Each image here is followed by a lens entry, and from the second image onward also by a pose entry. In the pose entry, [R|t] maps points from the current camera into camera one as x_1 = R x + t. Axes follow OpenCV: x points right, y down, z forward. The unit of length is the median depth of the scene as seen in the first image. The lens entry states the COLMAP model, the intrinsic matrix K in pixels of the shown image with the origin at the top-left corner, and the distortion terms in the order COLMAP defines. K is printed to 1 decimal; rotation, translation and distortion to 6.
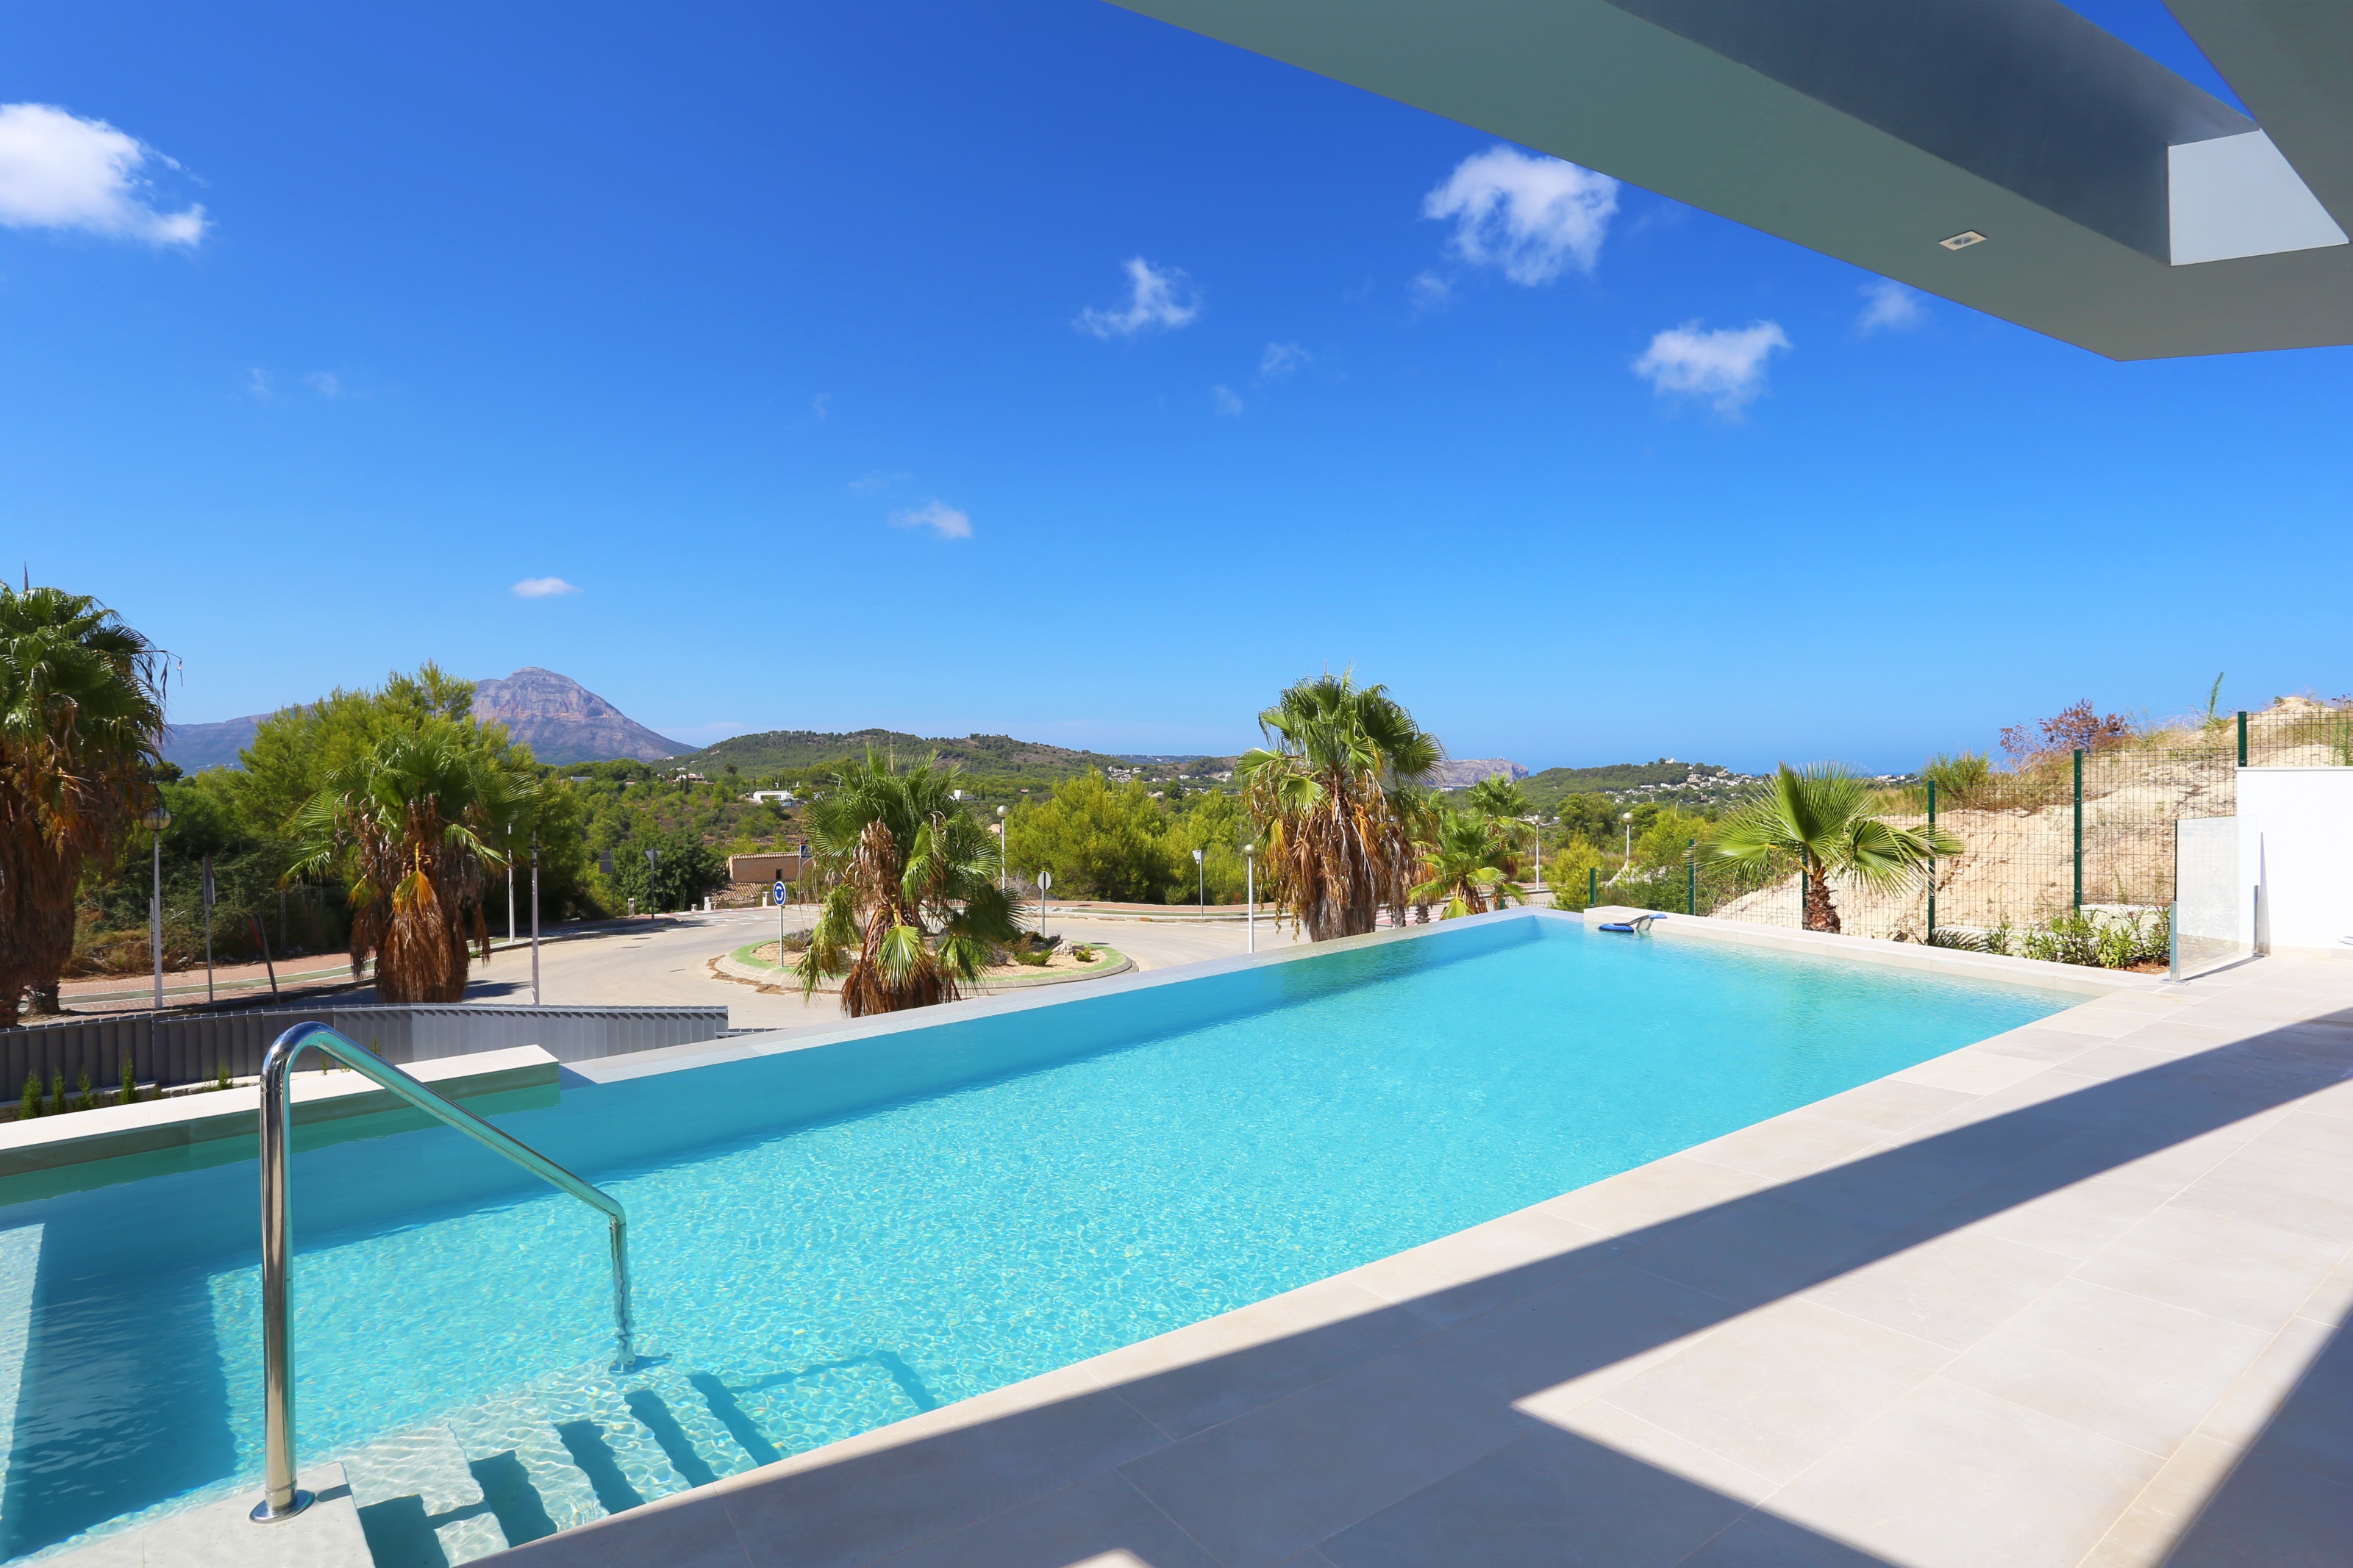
lens RADIAL K [[1194.7, 0, 1165.5], [0, 1194.7, 780.0], [0, 0, 1]] dist [-0.039631, 0.013709]
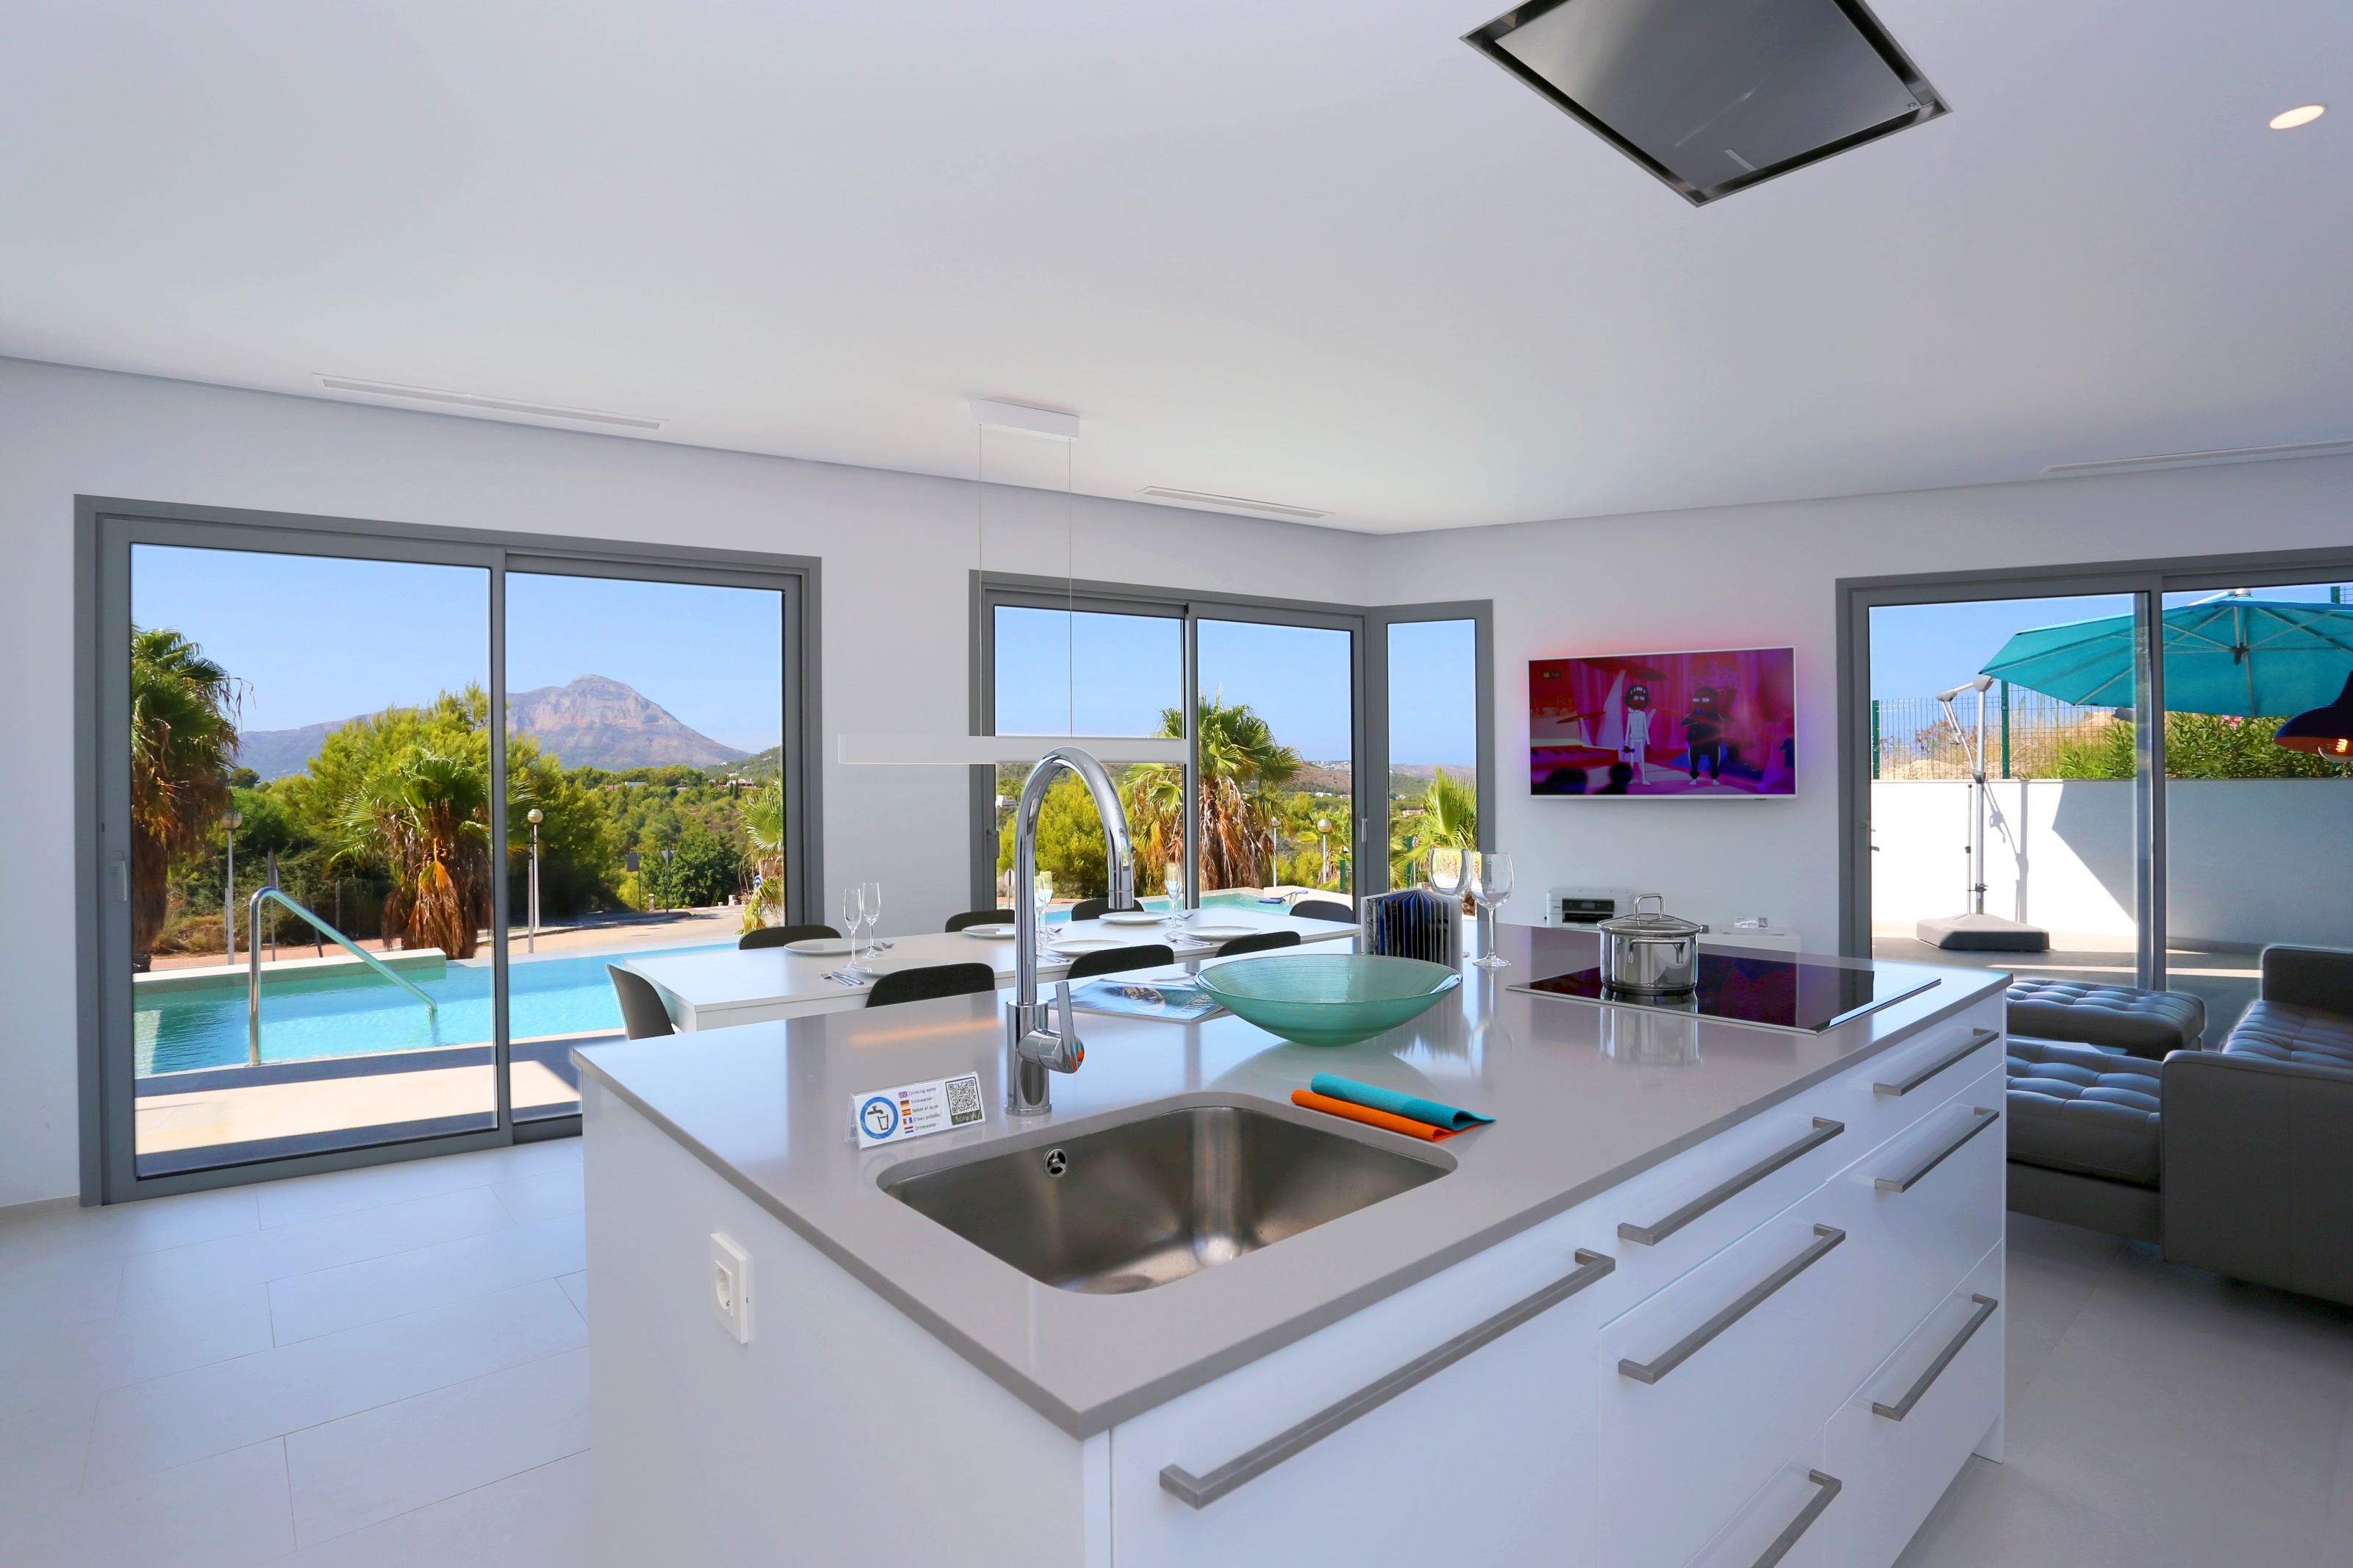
lens RADIAL K [[1194.7, 0, 1158.1], [0, 1194.7, 768.9], [0, 0, 1]] dist [-0.039631, 0.013709]
pose [[0.998960, -0.000195, -0.045595, 0.099768], [-0.000434, 0.999905, -0.013783, -0.001166], [0.045593, 0.013788, 0.998865, -0.110763]]
